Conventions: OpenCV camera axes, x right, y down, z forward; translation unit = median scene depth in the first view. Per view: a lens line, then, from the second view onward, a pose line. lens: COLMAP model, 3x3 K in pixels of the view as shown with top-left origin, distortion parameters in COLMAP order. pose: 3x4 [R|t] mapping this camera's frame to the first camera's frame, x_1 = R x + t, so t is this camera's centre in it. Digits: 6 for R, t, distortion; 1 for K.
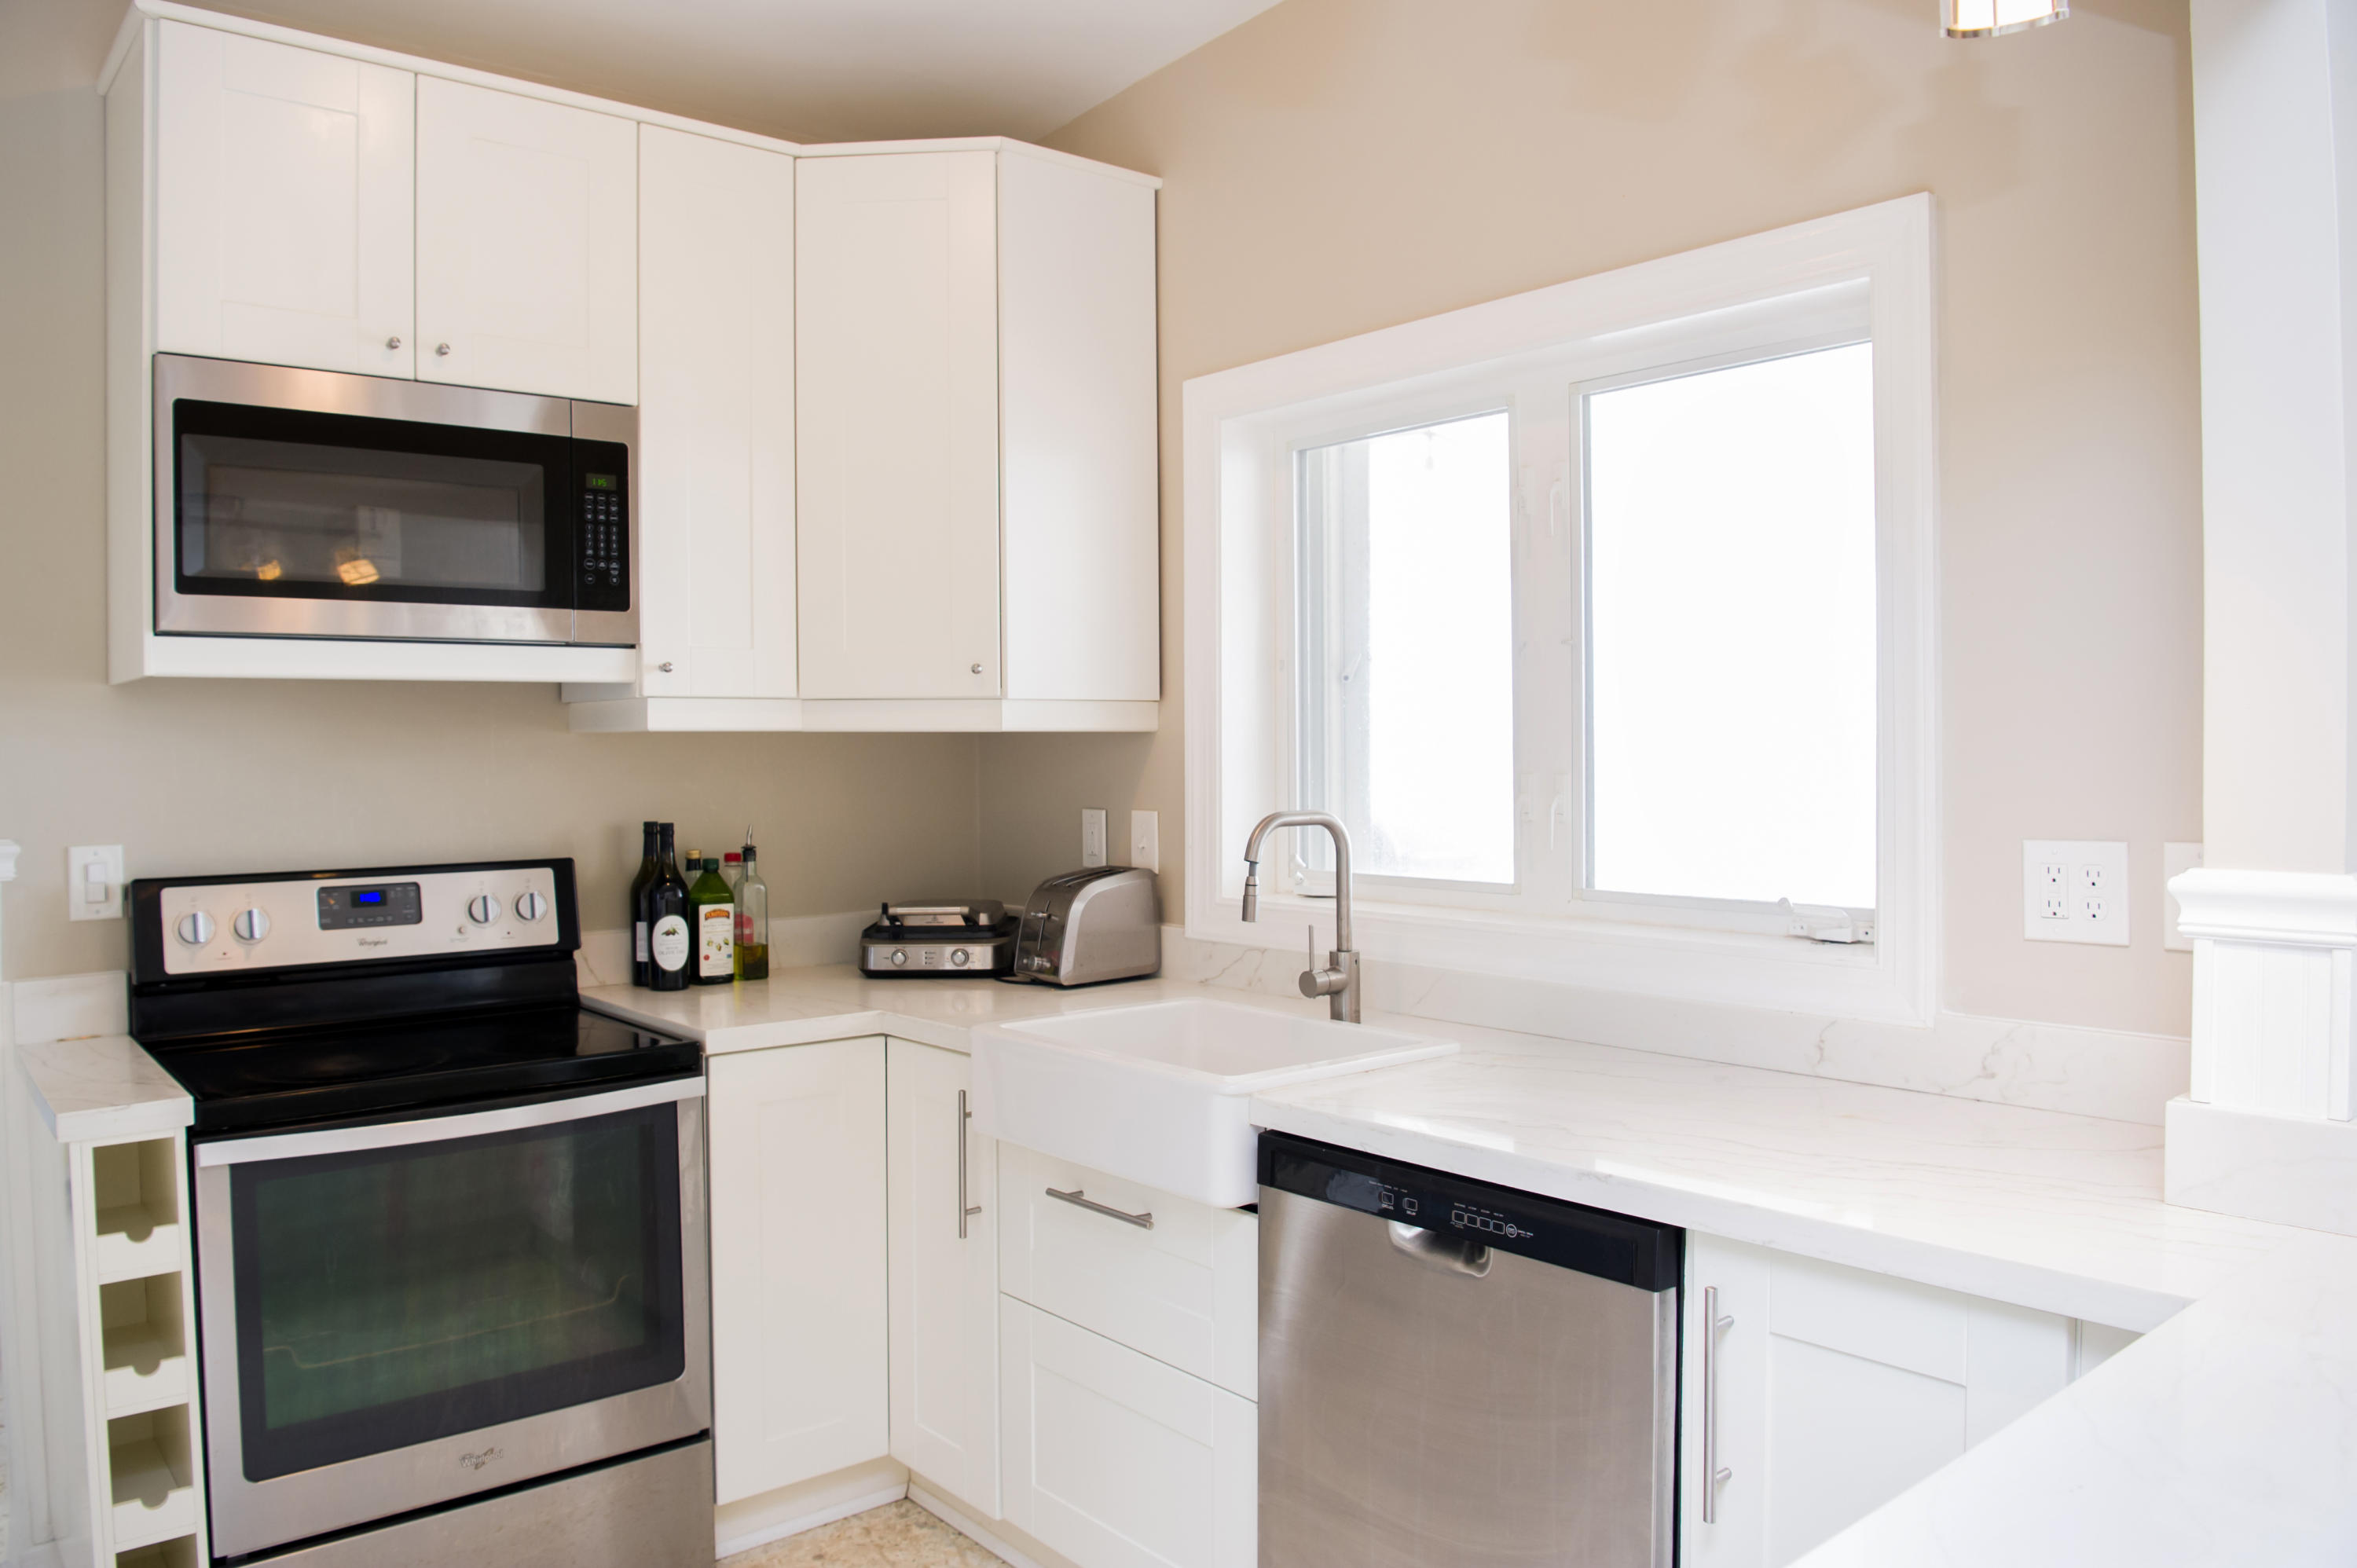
lens RADIAL K [[1683.1, 0, 1171.9], [0, 1683.1, 788.6], [0, 0, 1]] dist [-0.056336, 0.001804]
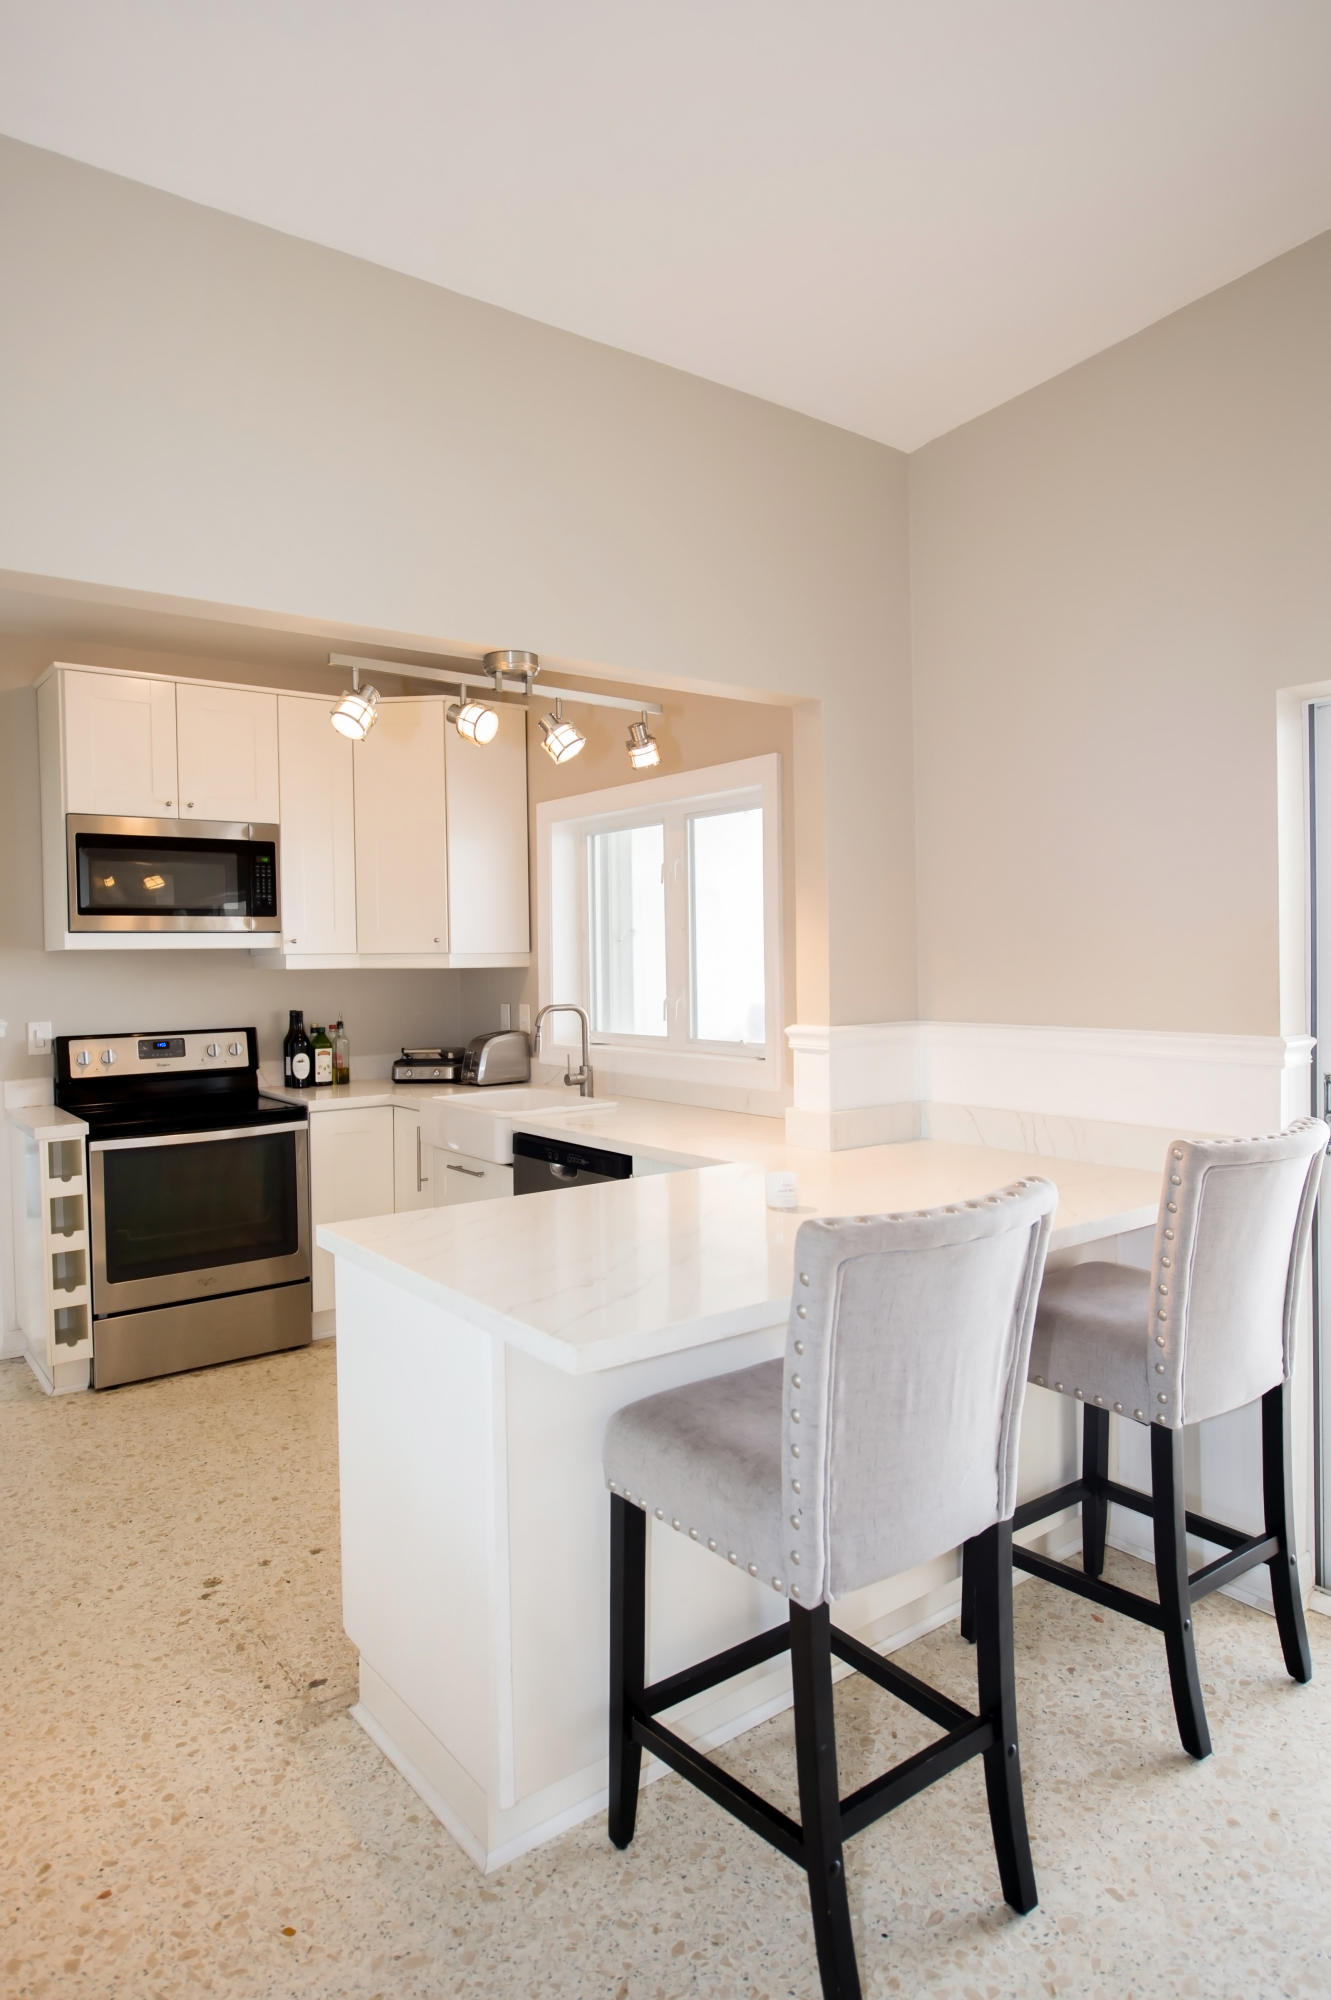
lens RADIAL K [[1178.4, 0, 673.6], [0, 1178.4, 992.3], [0, 0, 1]] dist [0.002581, 0.000064]
pose [[0.999081, -0.004741, -0.042609, 0.270103], [0.004929, 0.999979, 0.004301, -0.008536], [0.042588, -0.004507, 0.999083, -0.549469]]
